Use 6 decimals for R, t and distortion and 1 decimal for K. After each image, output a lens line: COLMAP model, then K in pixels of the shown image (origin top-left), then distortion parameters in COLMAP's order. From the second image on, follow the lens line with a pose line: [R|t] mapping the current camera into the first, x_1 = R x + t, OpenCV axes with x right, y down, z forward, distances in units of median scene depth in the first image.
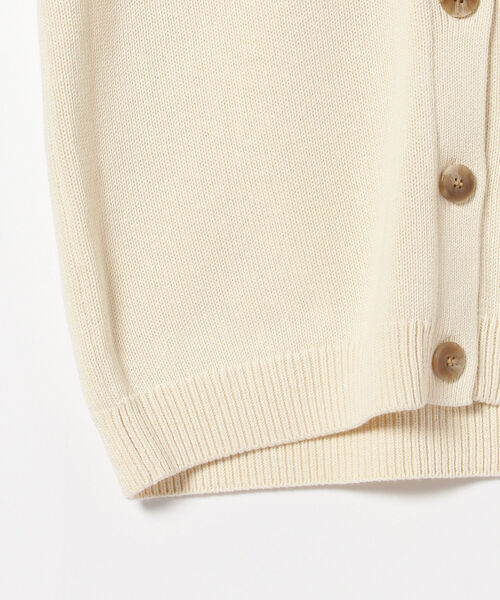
lens RADIAL K [[1674.1, 0, 250.8], [0, 1674.1, 301.7], [0, 0, 1]] dist [0.294822, 0.000000]
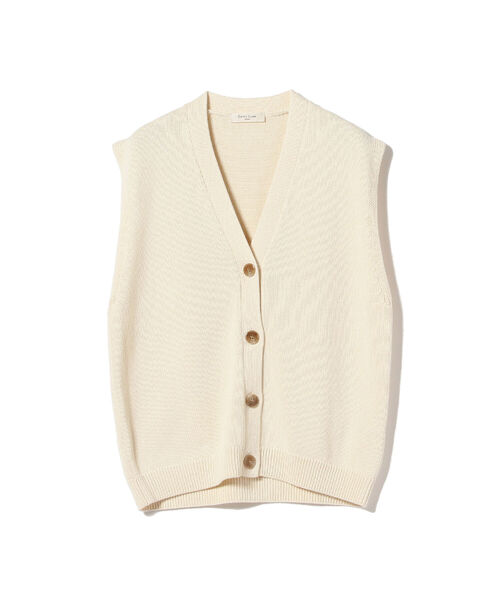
lens RADIAL K [[1674.1, 0, 248.9], [0, 1674.1, 298.5], [0, 0, 1]] dist [0.294822, 0.000000]
pose [[0.999930, -0.008464, -0.008303, 0.142664], [0.008390, 0.999926, -0.008856, -0.221530], [0.008377, 0.008785, 0.999926, -1.903862]]
